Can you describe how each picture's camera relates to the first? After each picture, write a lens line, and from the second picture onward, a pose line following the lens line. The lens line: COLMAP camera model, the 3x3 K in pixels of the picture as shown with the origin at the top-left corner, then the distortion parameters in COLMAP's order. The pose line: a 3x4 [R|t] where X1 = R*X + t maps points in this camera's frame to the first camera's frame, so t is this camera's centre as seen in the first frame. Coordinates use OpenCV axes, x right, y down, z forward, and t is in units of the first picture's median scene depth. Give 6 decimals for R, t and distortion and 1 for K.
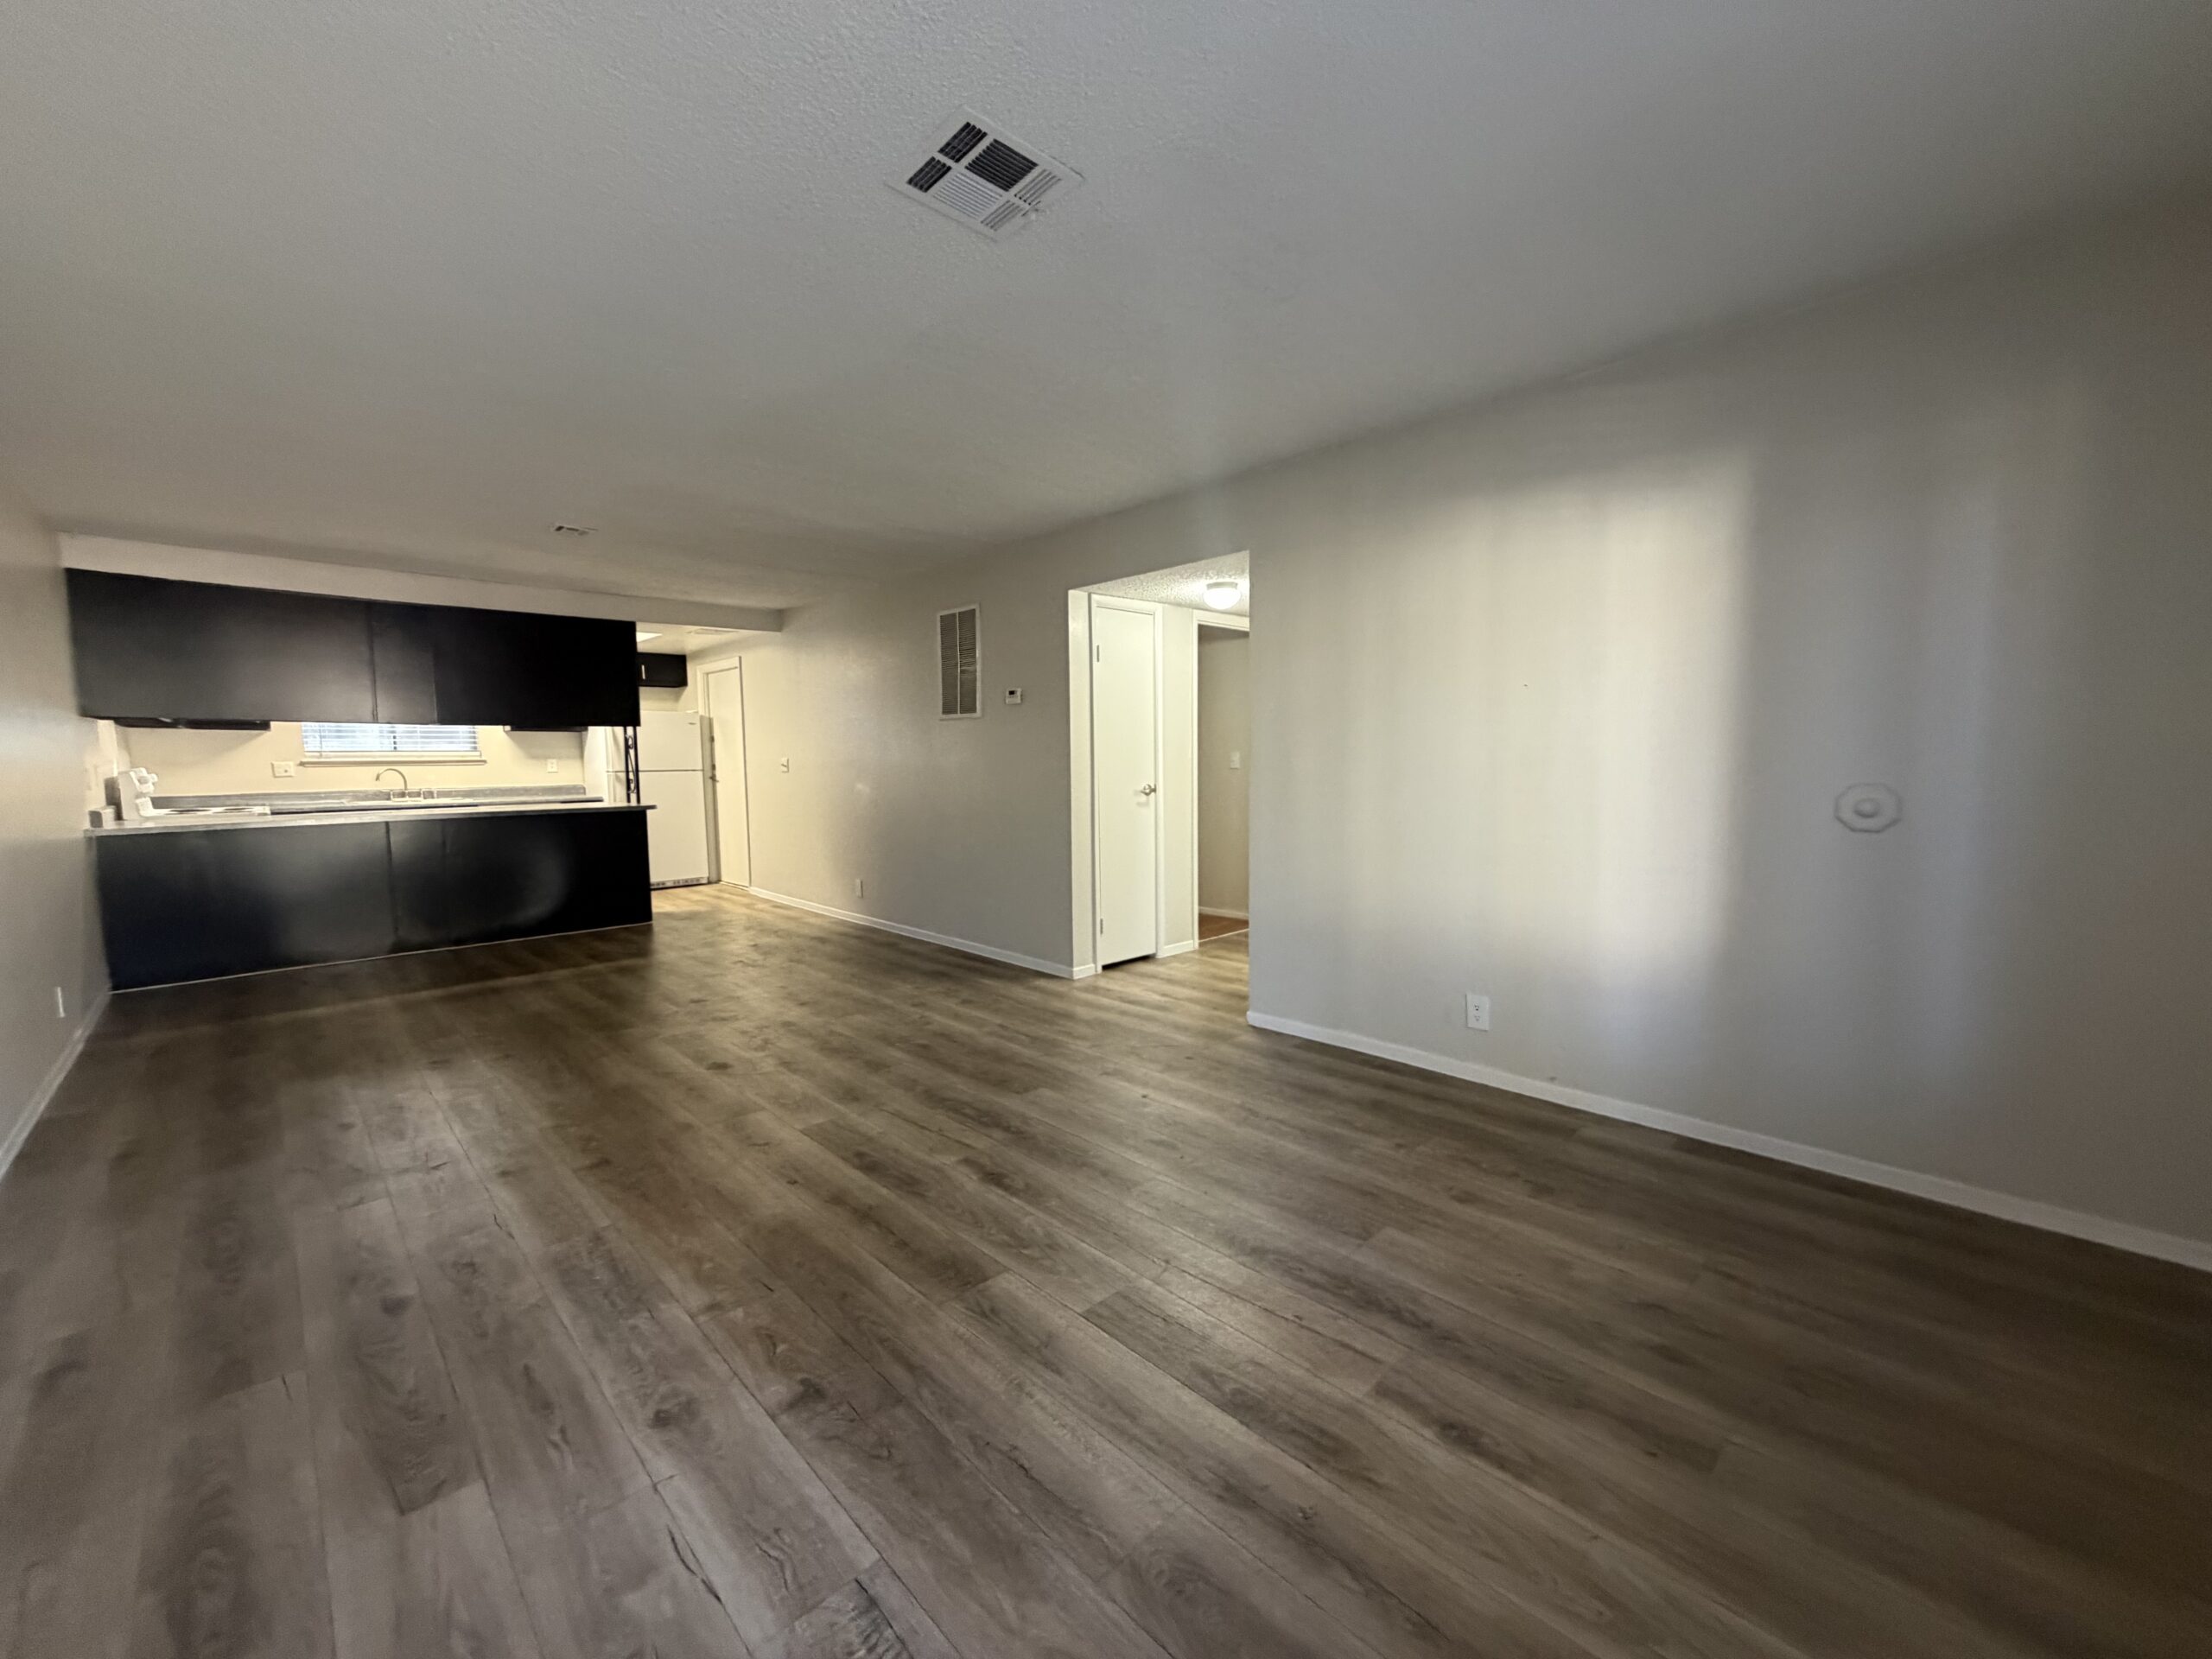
lens RADIAL K [[880.2, 0, 1104.0], [0, 880.2, 830.4], [0, 0, 1]] dist [-0.000593, -0.000218]
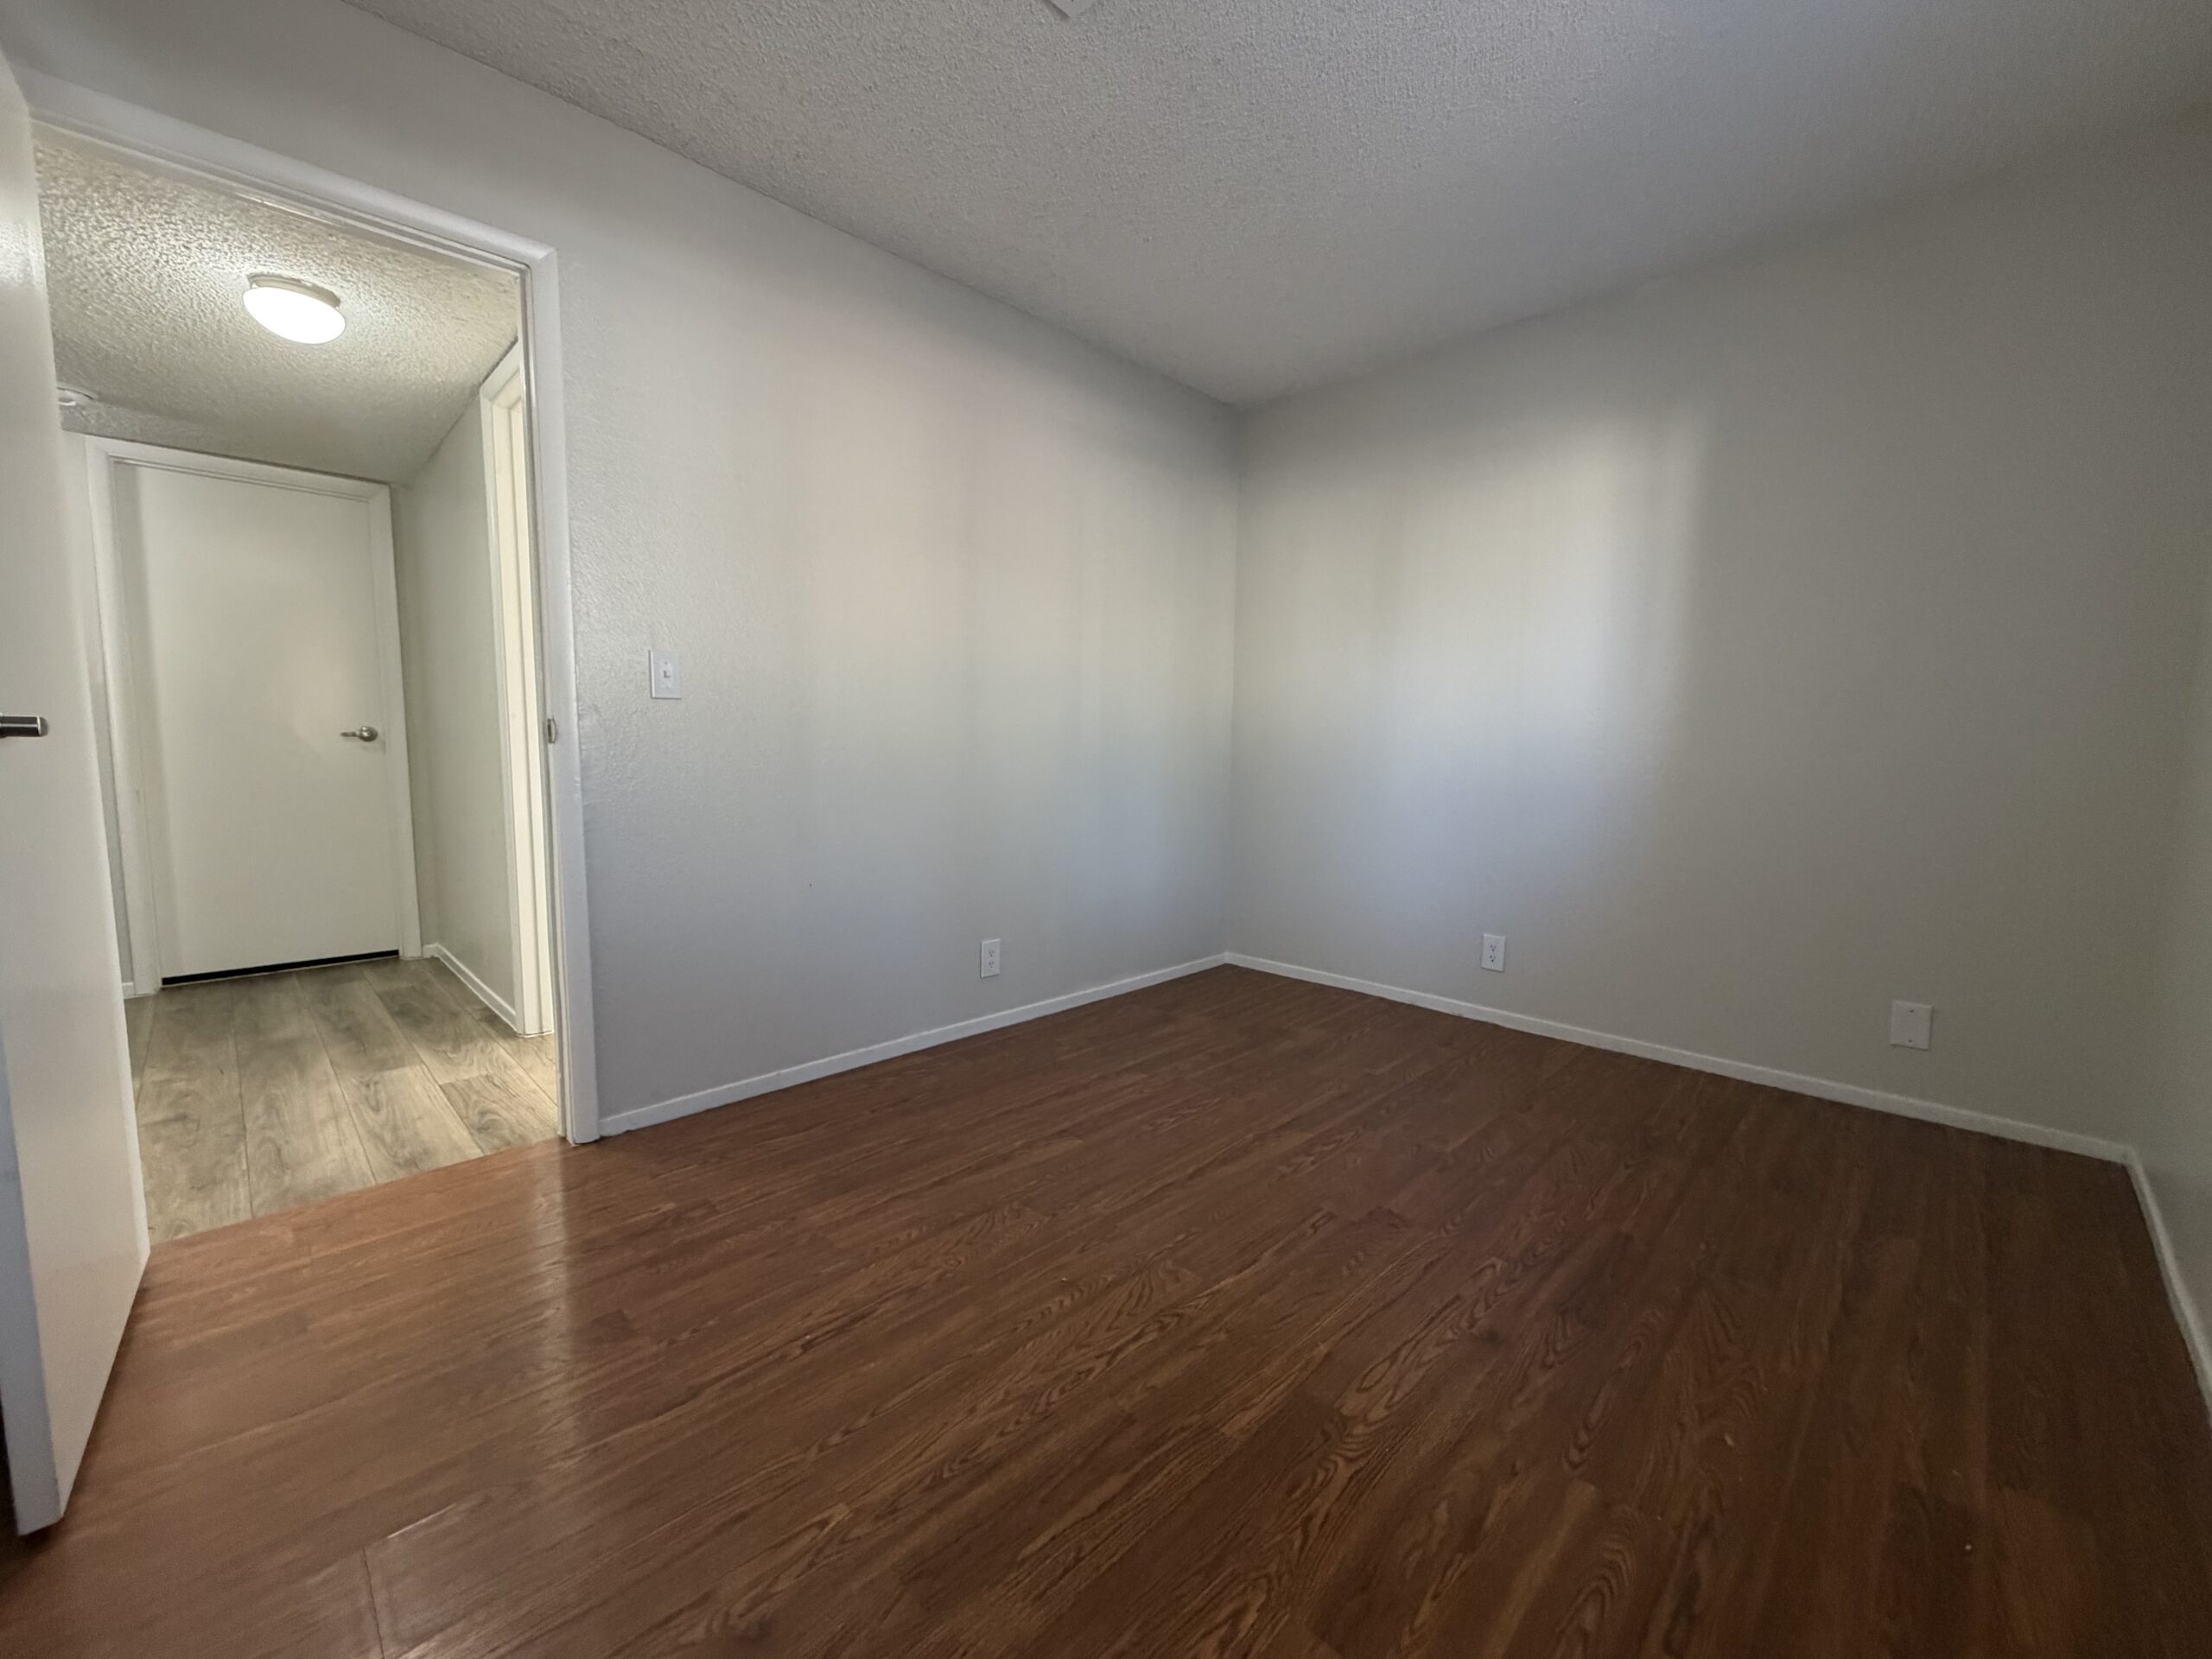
lens RADIAL K [[880.2, 0, 1104.0], [0, 880.2, 830.4], [0, 0, 1]] dist [-0.000593, -0.000218]
pose [[0.999601, 0.015054, 0.023898, 0.961451], [-0.015407, 0.999774, 0.014640, 0.132427], [-0.023672, -0.015003, 0.999607, -0.356842]]
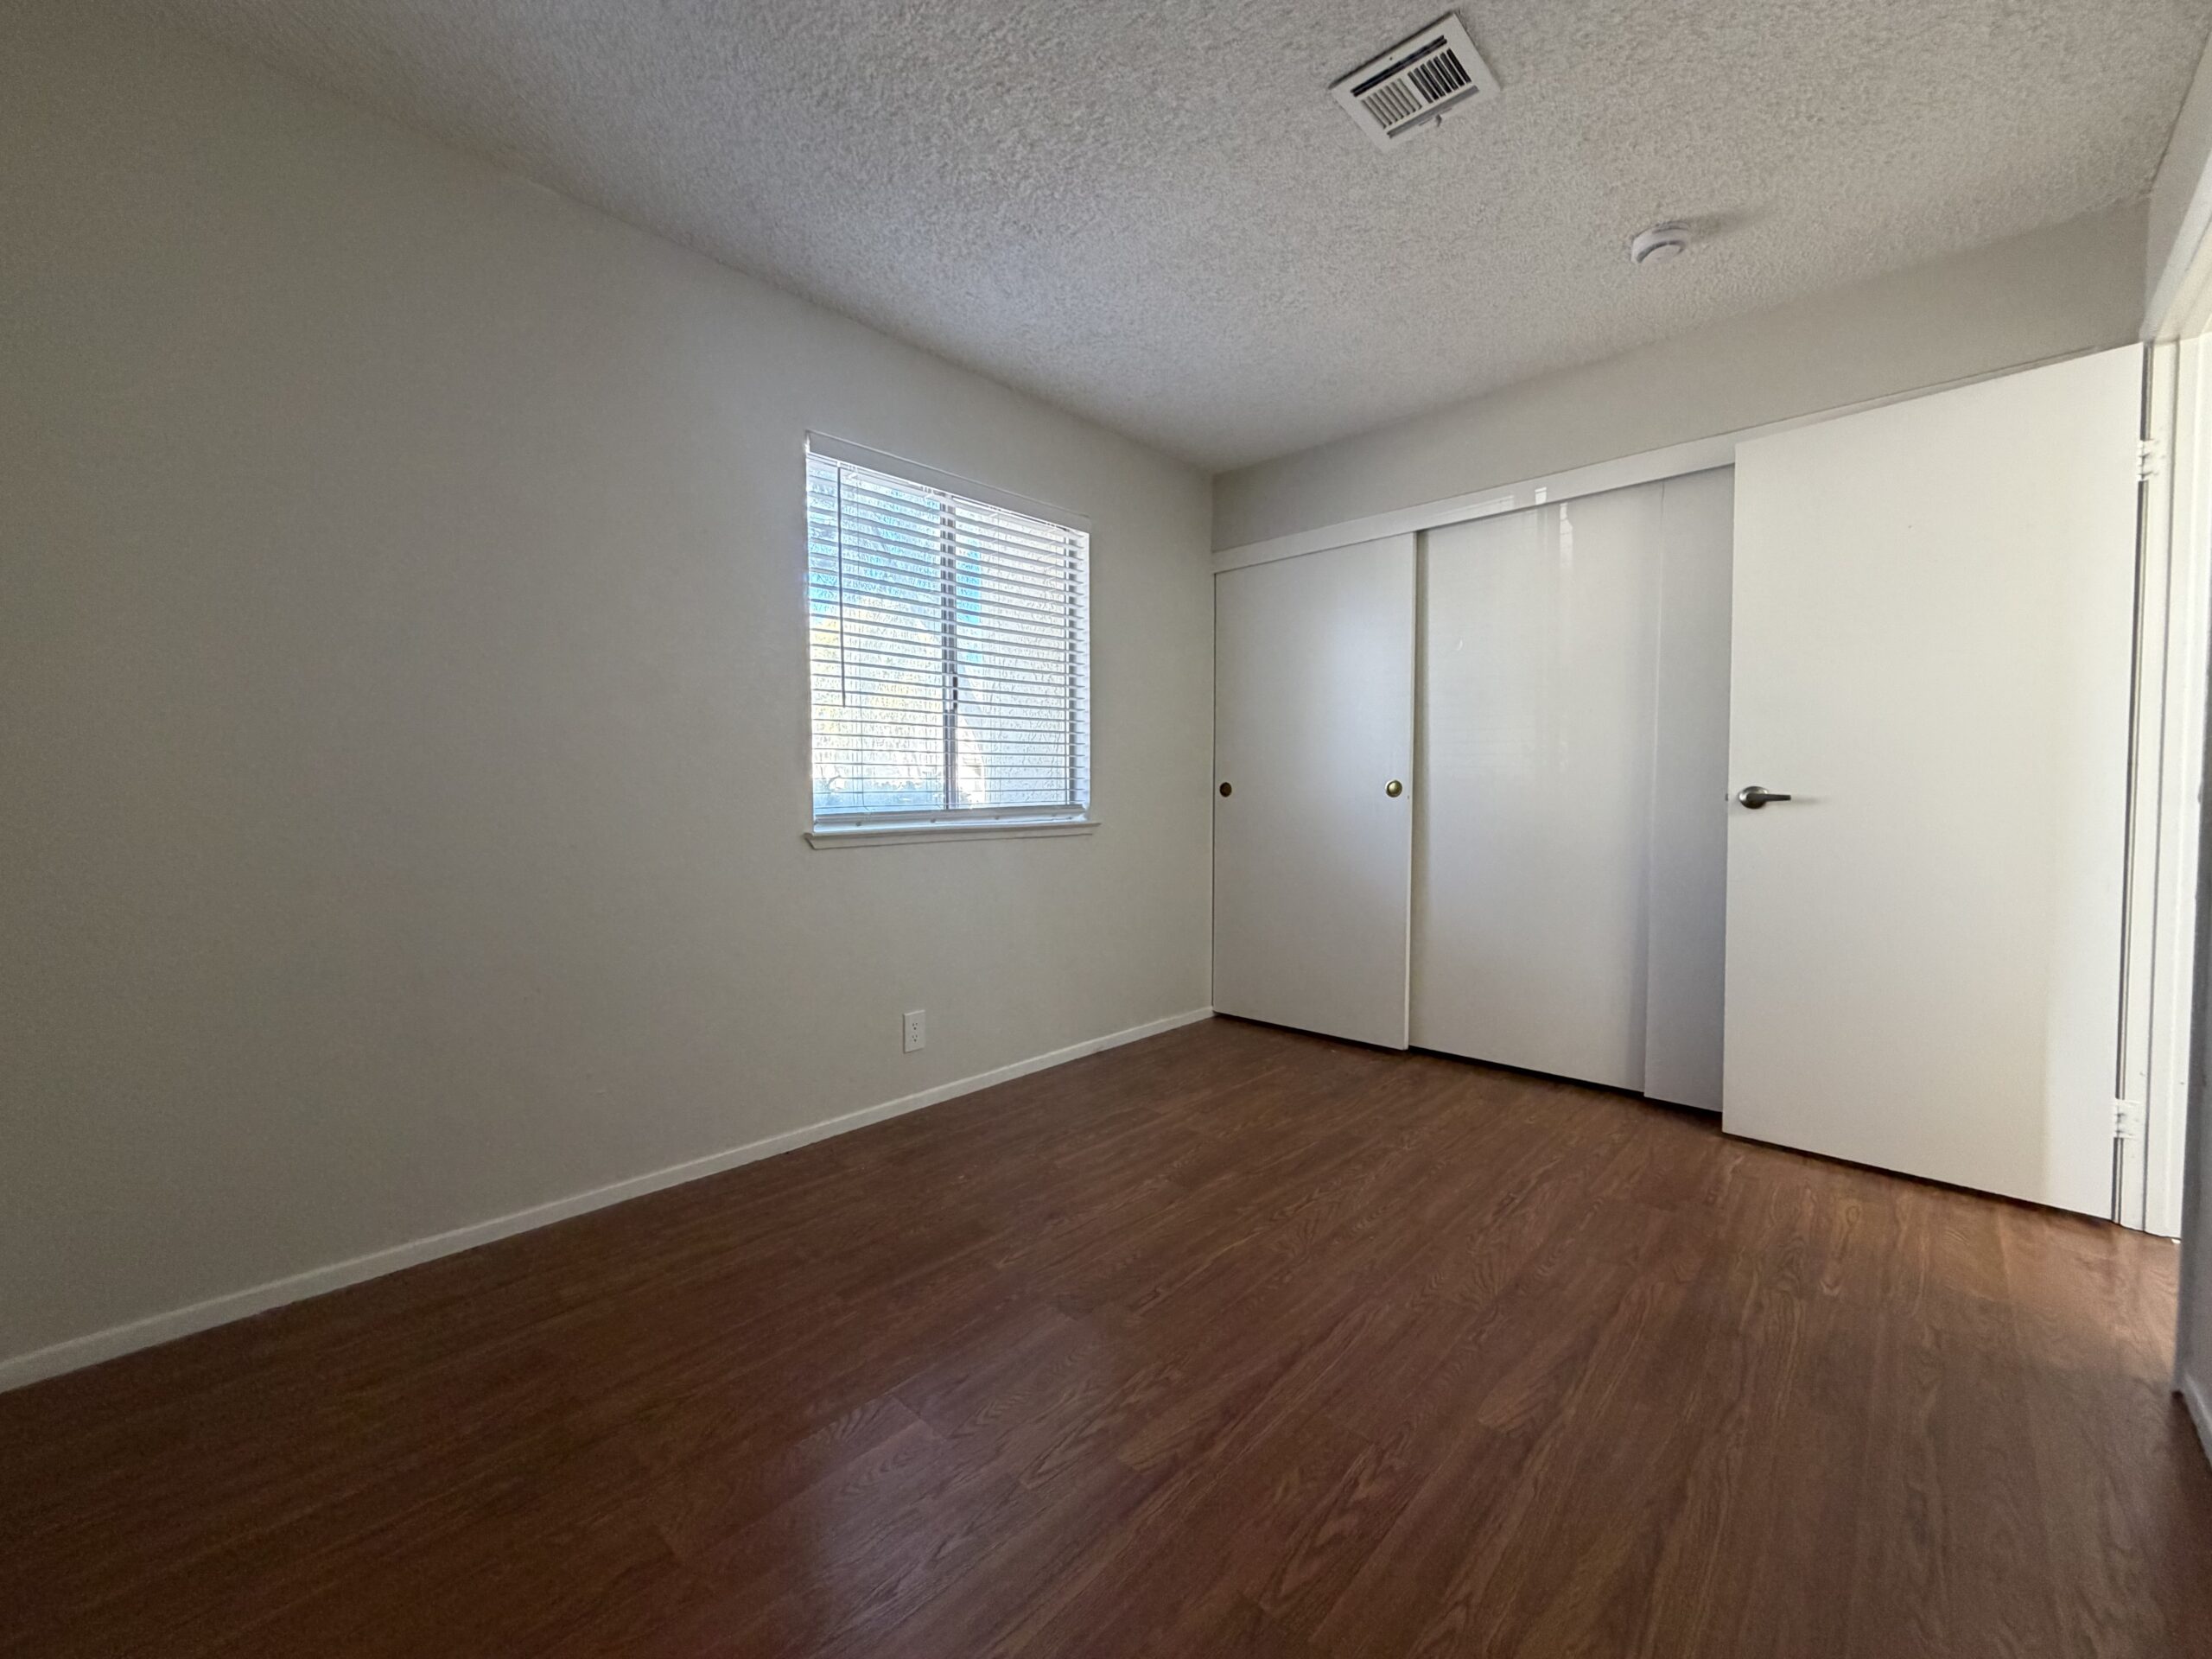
lens RADIAL K [[880.2, 0, 1104.0], [0, 880.2, 830.4], [0, 0, 1]] dist [-0.000593, -0.000218]
pose [[-0.998709, 0.012622, -0.049207, 1.323093], [0.006483, 0.992387, 0.122984, -0.035936], [0.050385, 0.122506, -0.991188, 1.500369]]
